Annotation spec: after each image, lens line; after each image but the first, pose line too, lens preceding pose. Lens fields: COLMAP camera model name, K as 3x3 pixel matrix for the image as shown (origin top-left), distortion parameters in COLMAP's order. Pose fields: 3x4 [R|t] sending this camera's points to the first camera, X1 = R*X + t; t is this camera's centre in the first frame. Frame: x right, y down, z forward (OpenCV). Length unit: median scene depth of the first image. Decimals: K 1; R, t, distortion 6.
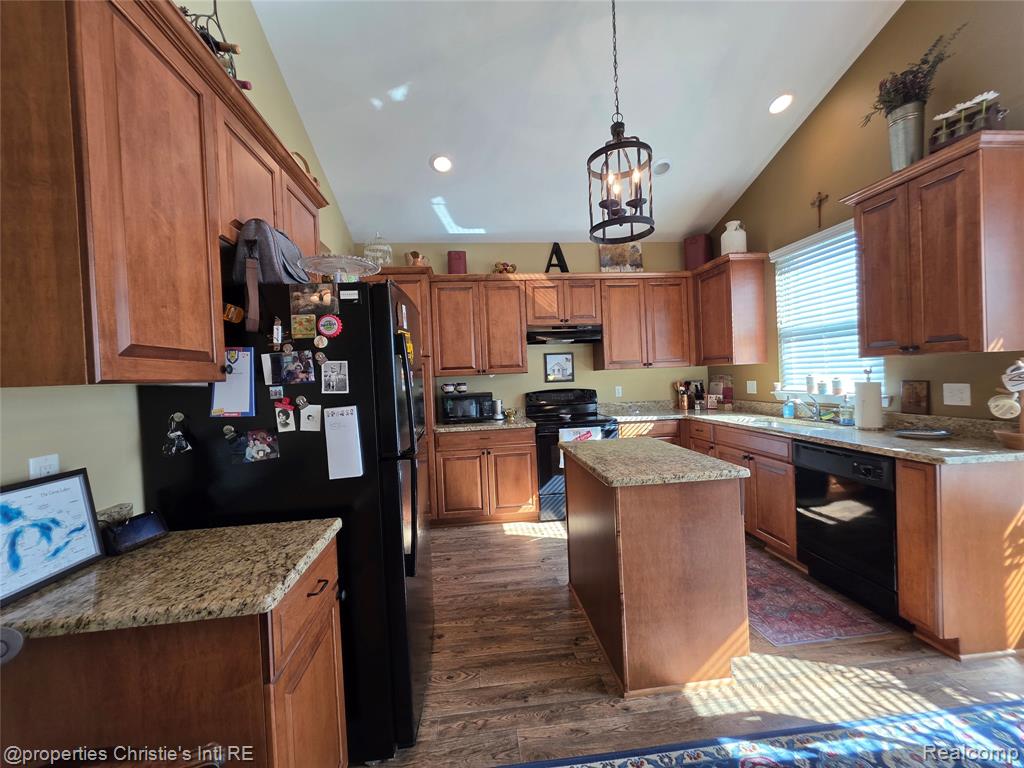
lens RADIAL K [[411.2, 0, 506.5], [0, 411.2, 381.9], [0, 0, 1]] dist [0.000547, 0.000297]
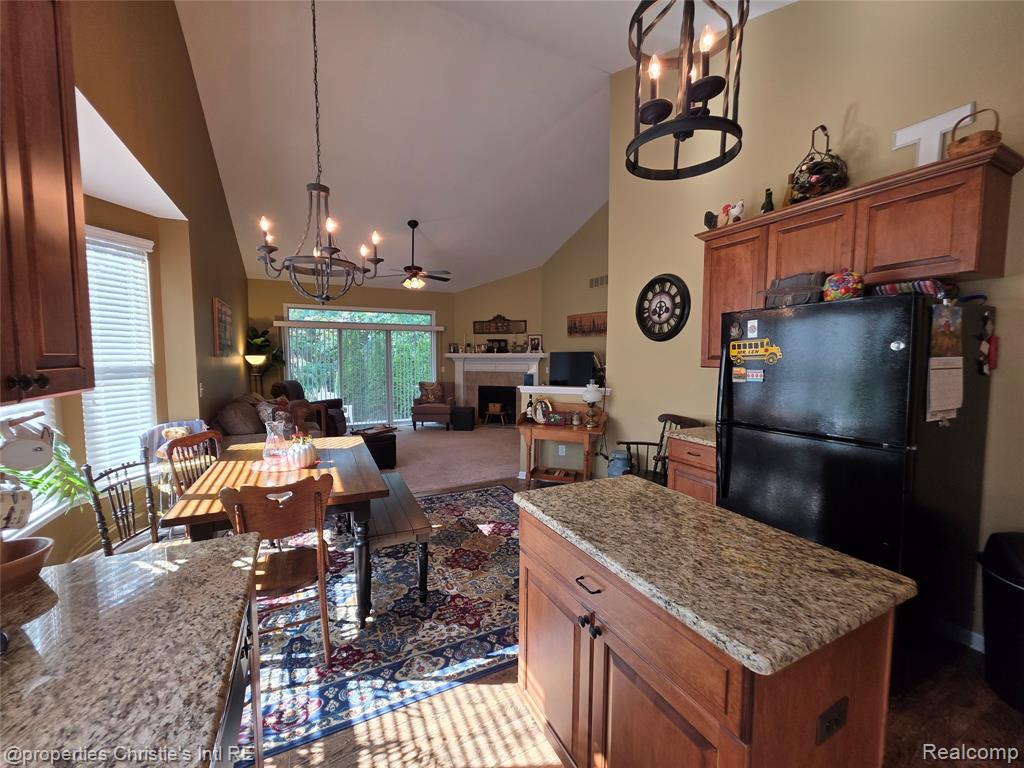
lens RADIAL K [[410.5, 0, 509.5], [0, 410.5, 382.6], [0, 0, 1]] dist [0.000901, 0.000251]
pose [[-0.929856, 0.062226, -0.362623, 0.754677], [0.029213, 0.994969, 0.095828, -0.104460], [0.366762, 0.078513, -0.926996, 1.502683]]
